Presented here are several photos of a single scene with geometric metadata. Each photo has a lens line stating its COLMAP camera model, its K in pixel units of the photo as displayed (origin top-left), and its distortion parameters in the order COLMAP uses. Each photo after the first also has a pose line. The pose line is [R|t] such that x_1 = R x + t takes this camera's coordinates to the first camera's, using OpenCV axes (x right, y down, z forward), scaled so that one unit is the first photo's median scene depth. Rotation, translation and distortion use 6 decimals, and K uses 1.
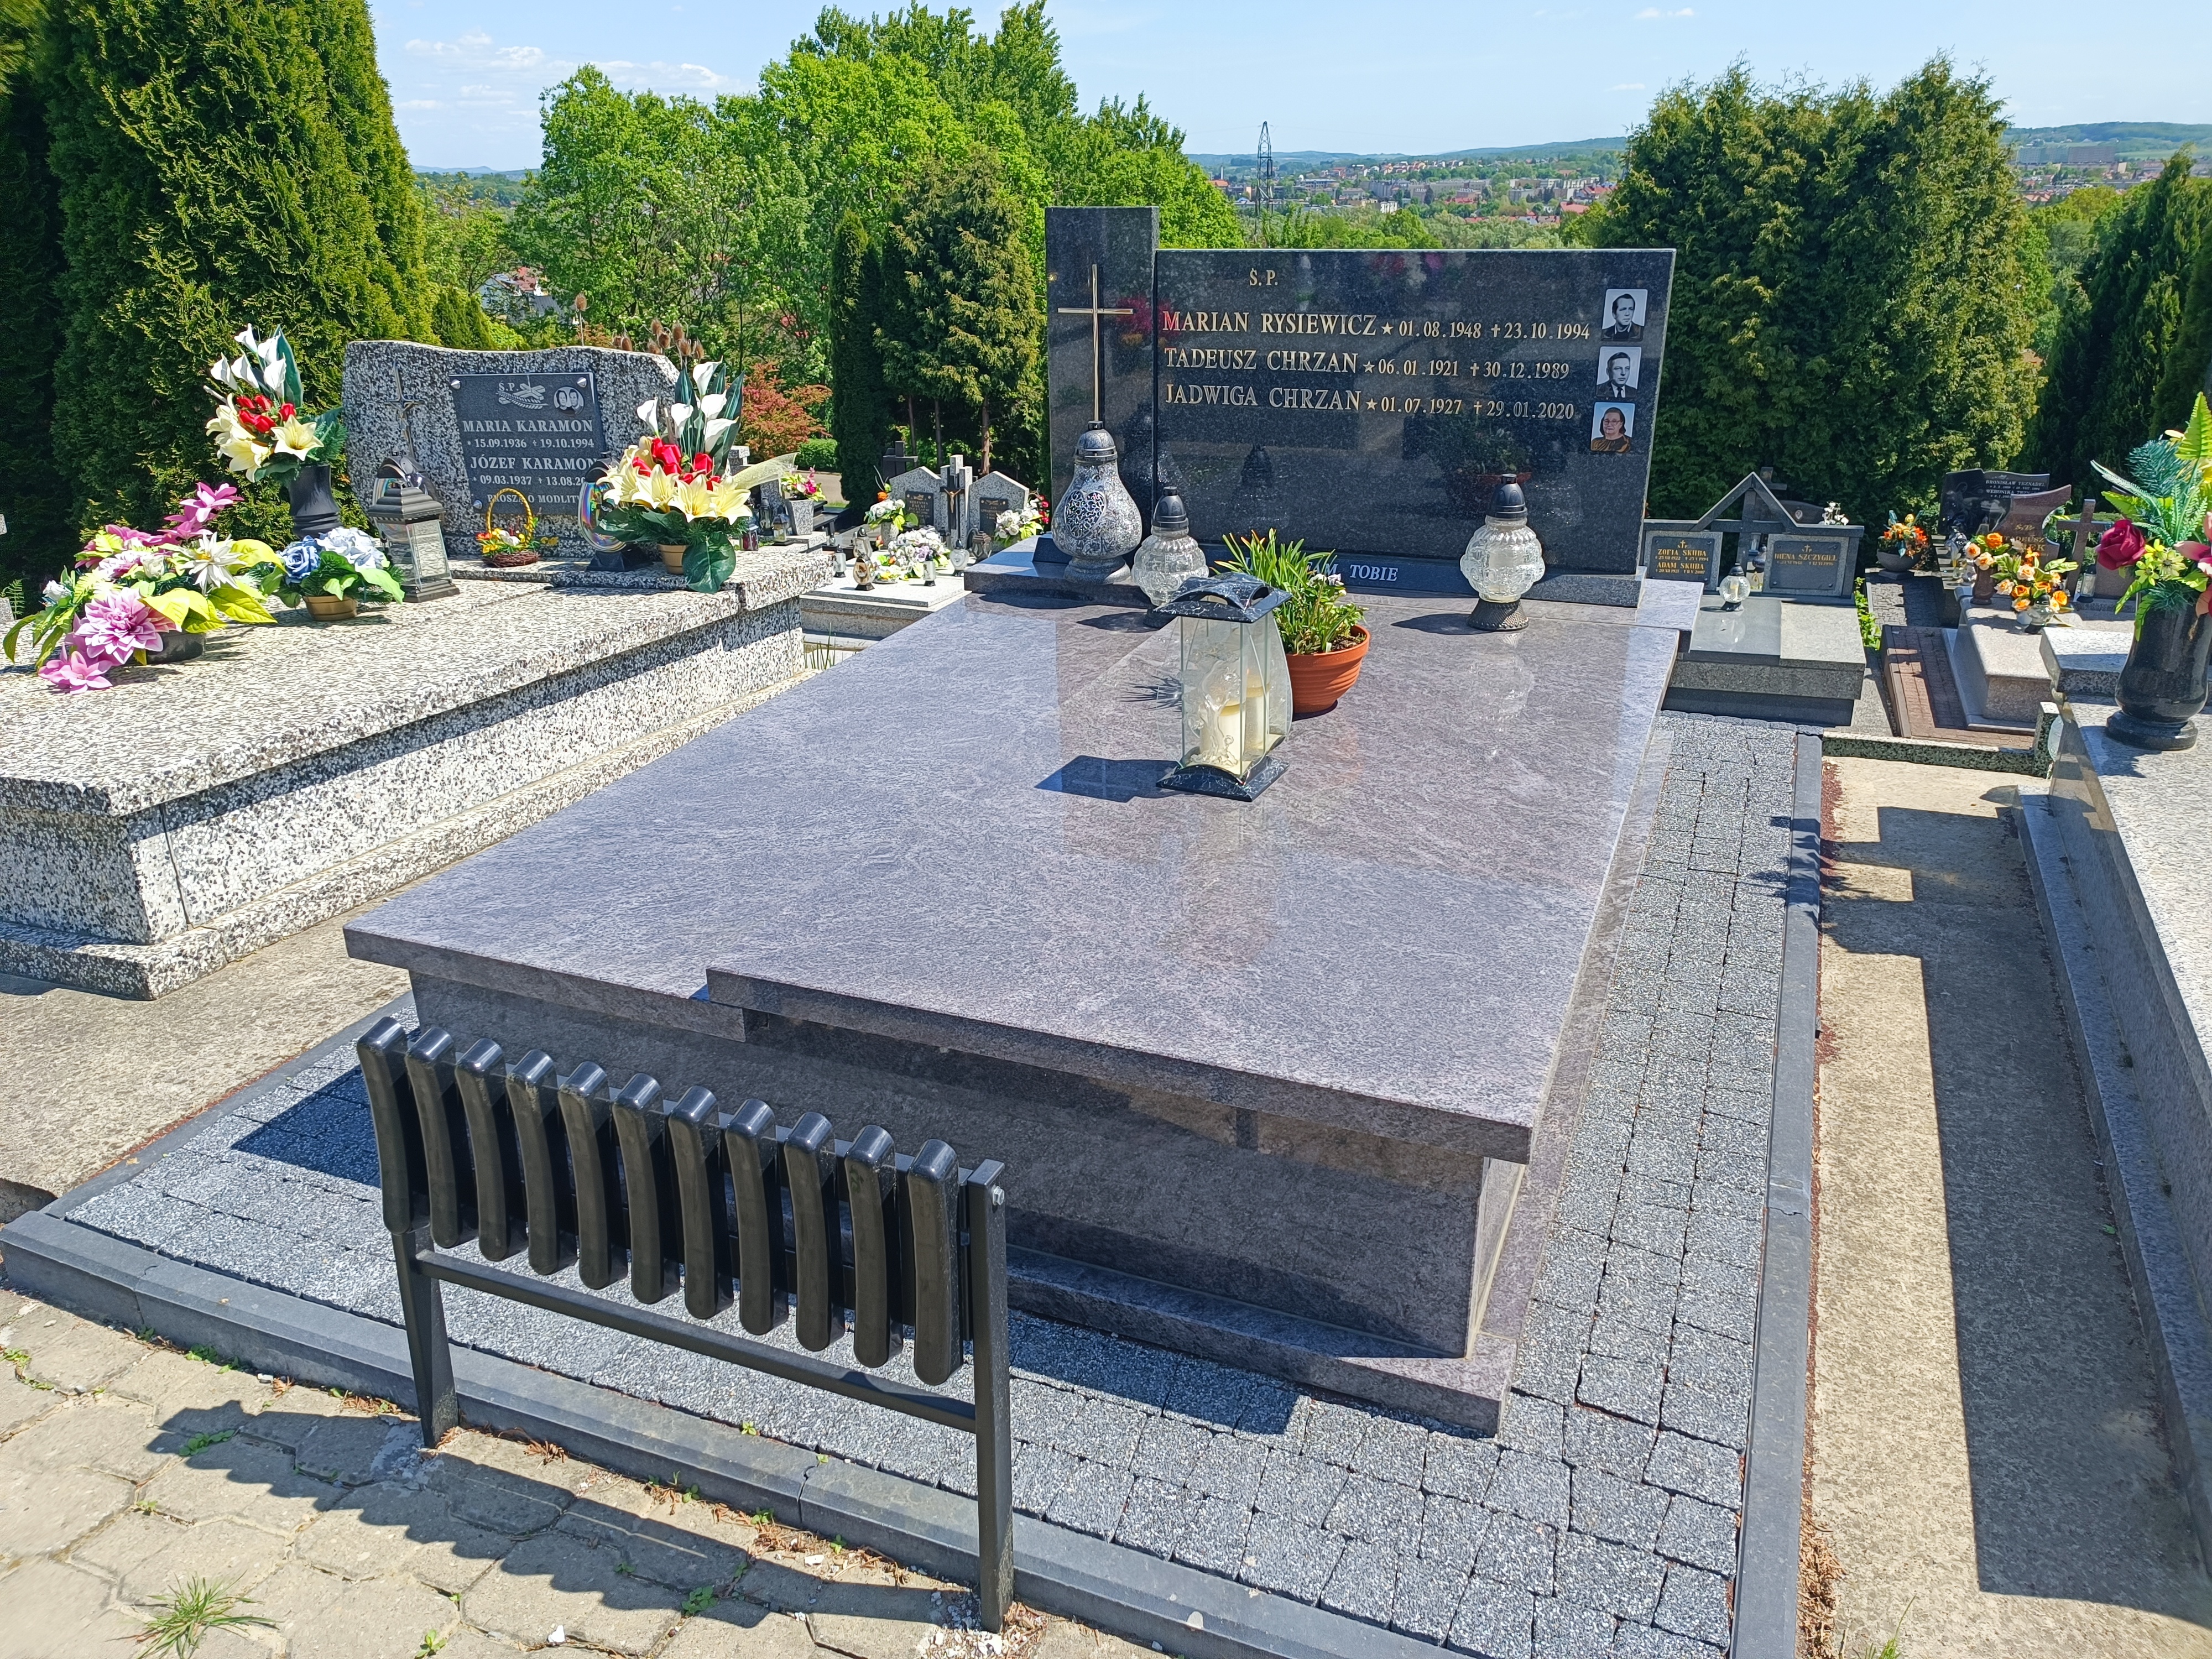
lens RADIAL K [[1593.2, 0, 1093.9], [0, 1593.2, 835.1], [0, 0, 1]] dist [0.017895, -0.025859]
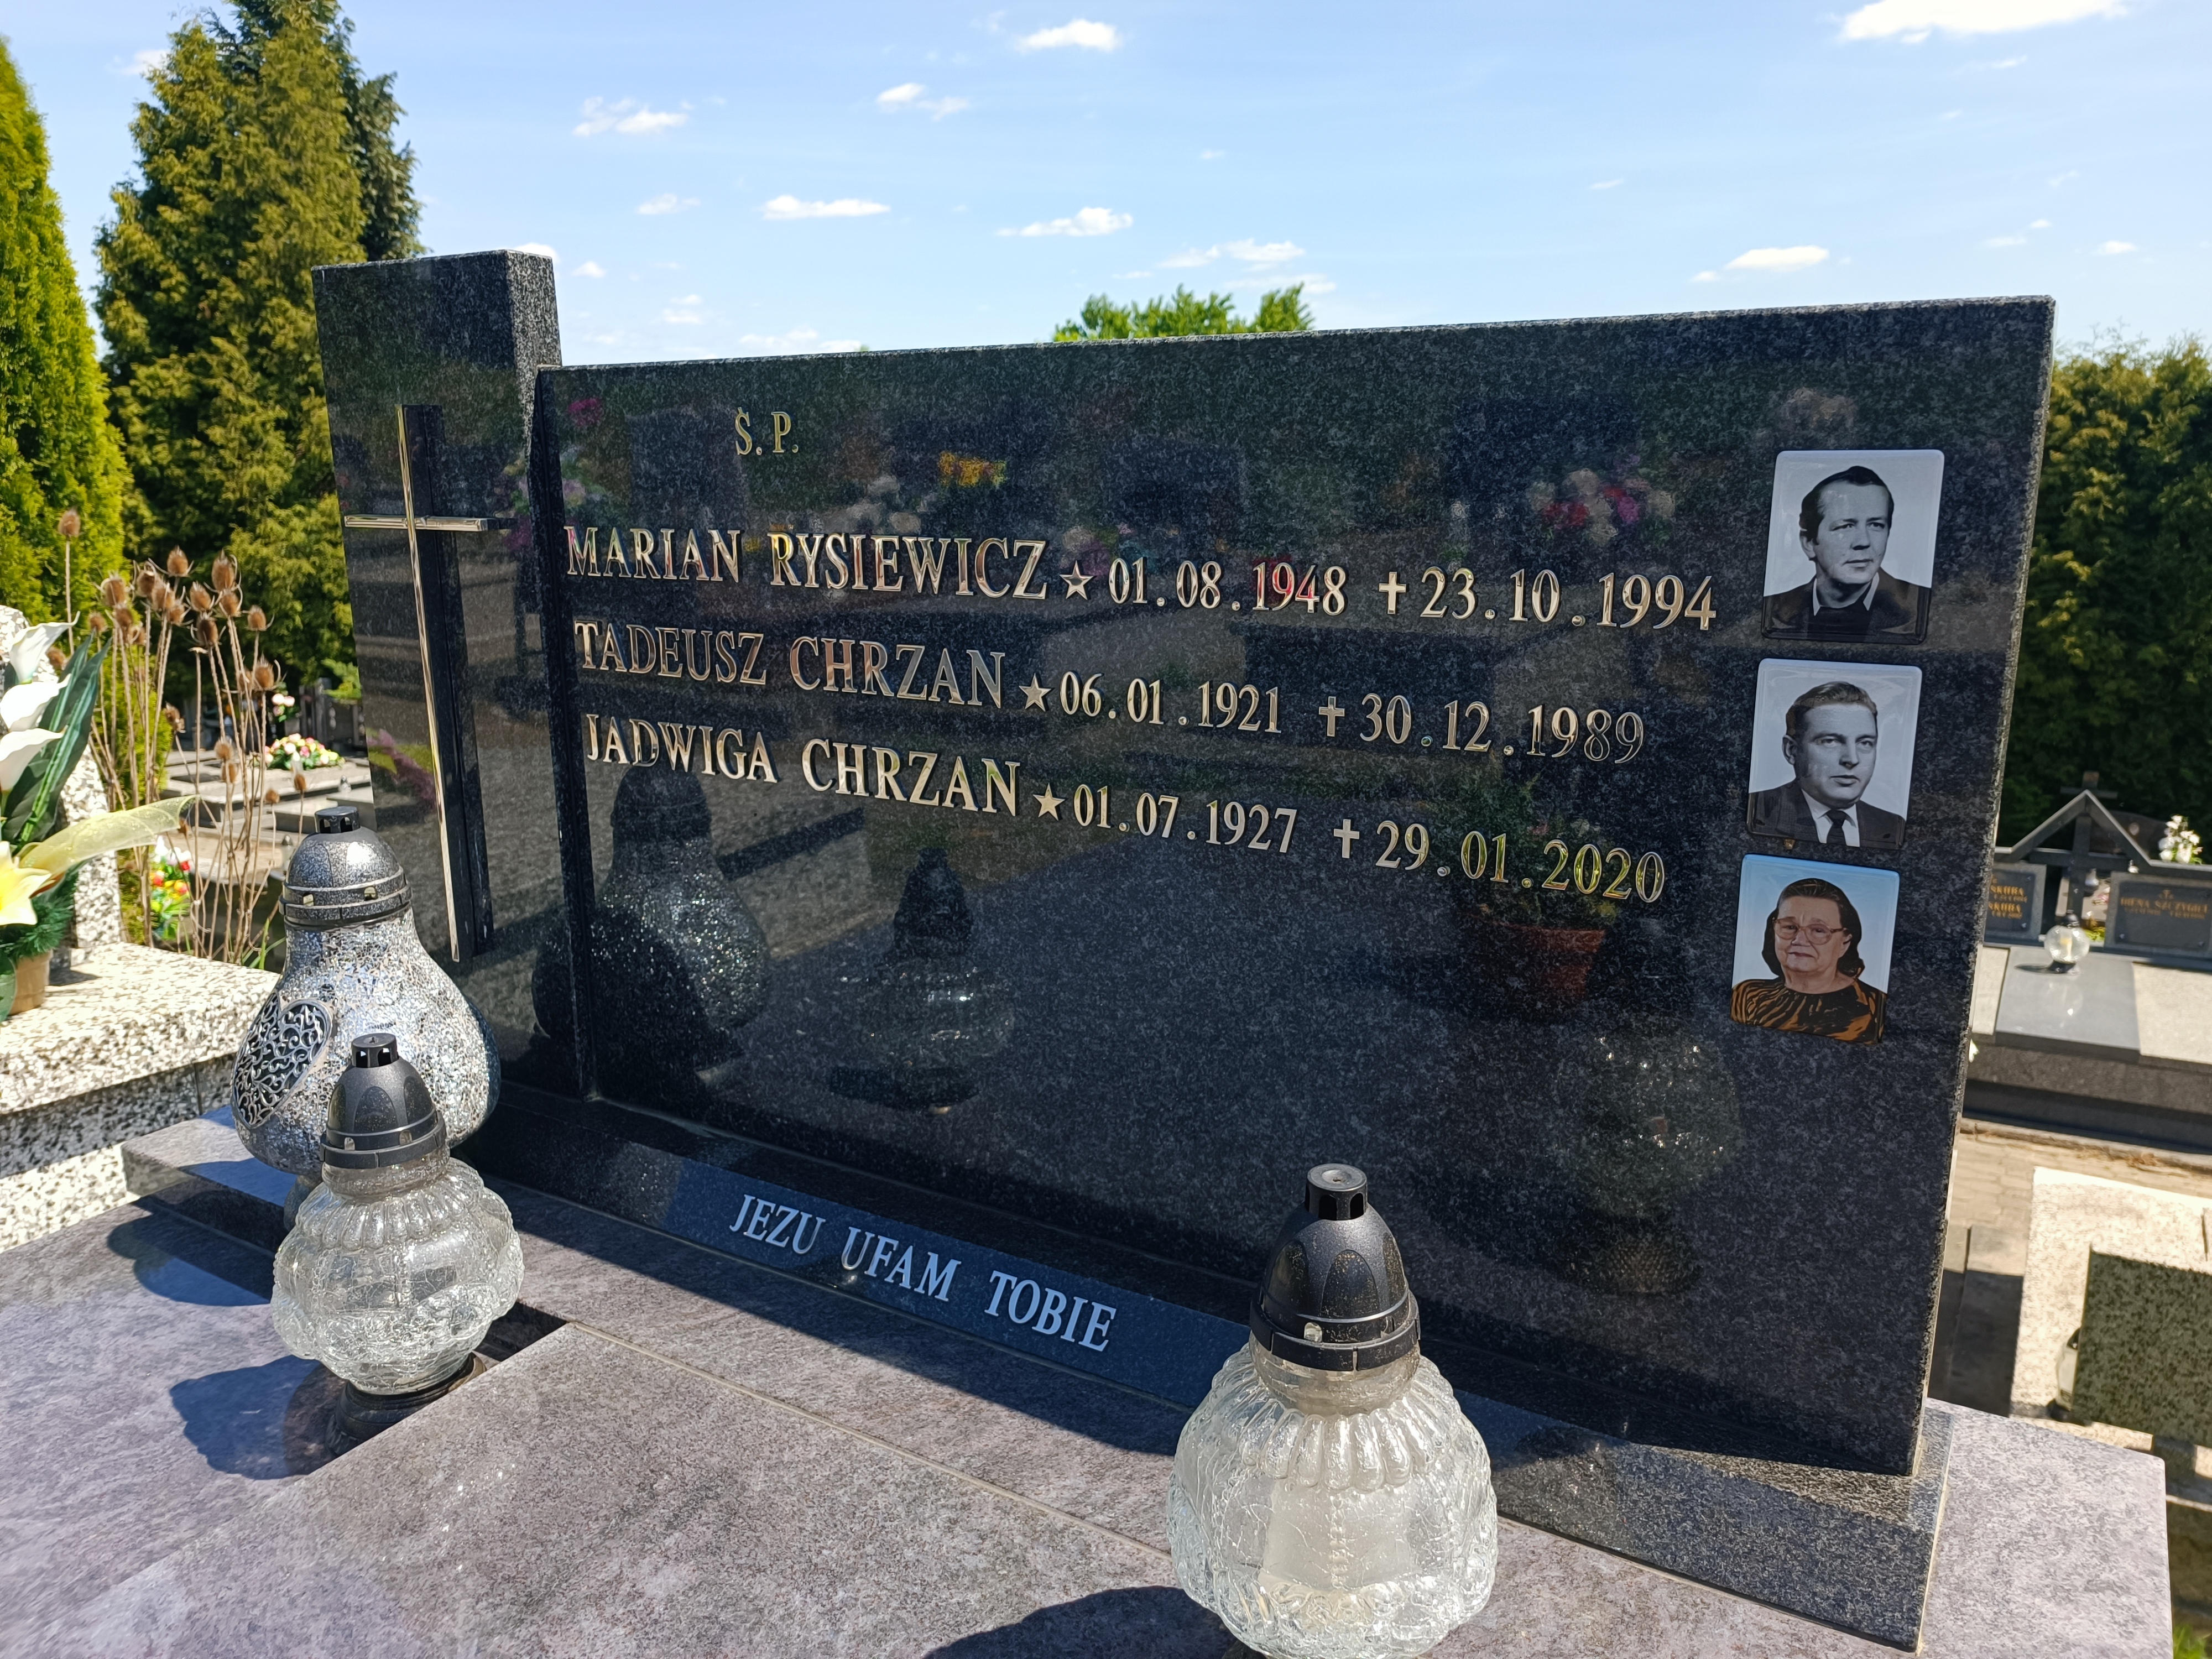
lens RADIAL K [[1593.2, 0, 1111.8], [0, 1593.2, 810.1], [0, 0, 1]] dist [0.017895, -0.025859]
pose [[0.988110, 0.041077, -0.148160, 0.061853], [-0.065857, 0.983849, -0.166445, -0.056467], [0.138930, 0.174223, 0.974856, 0.179663]]
